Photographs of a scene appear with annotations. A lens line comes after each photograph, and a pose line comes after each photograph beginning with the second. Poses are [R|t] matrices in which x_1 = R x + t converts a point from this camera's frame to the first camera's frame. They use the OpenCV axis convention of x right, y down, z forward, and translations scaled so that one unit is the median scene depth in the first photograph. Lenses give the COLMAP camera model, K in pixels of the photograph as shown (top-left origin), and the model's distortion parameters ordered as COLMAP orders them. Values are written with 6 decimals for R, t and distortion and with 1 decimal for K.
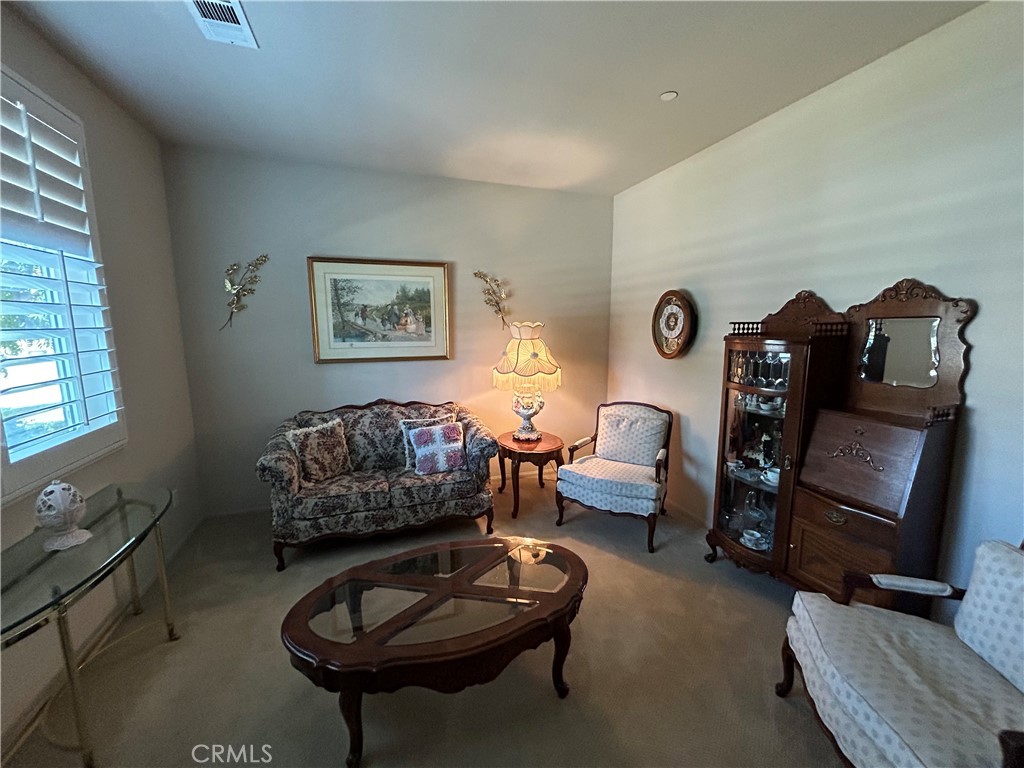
lens RADIAL K [[408.0, 0, 511.6], [0, 408.0, 384.8], [0, 0, 1]] dist [-0.003132, 0.000790]
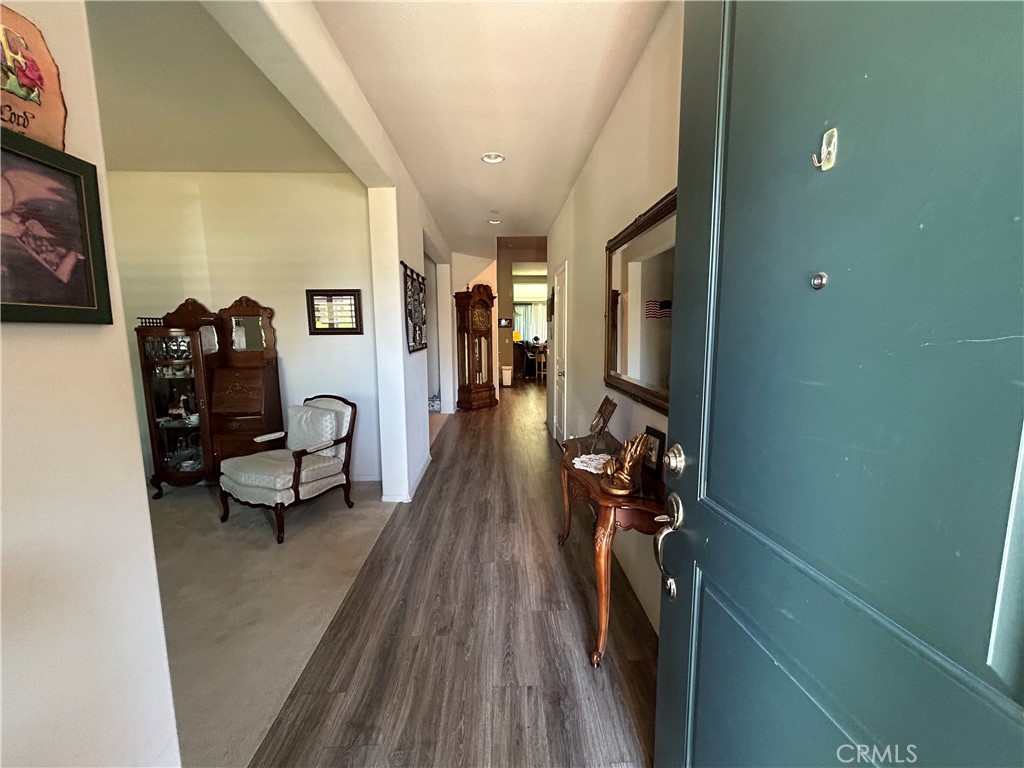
lens RADIAL K [[408.0, 0, 513.7], [0, 408.0, 385.0], [0, 0, 1]] dist [-0.003132, 0.000790]
pose [[0.282245, -0.124866, 0.951182, -0.464255], [0.144307, 0.985738, 0.086582, 0.142543], [-0.948427, 0.112825, 0.296238, -0.611595]]
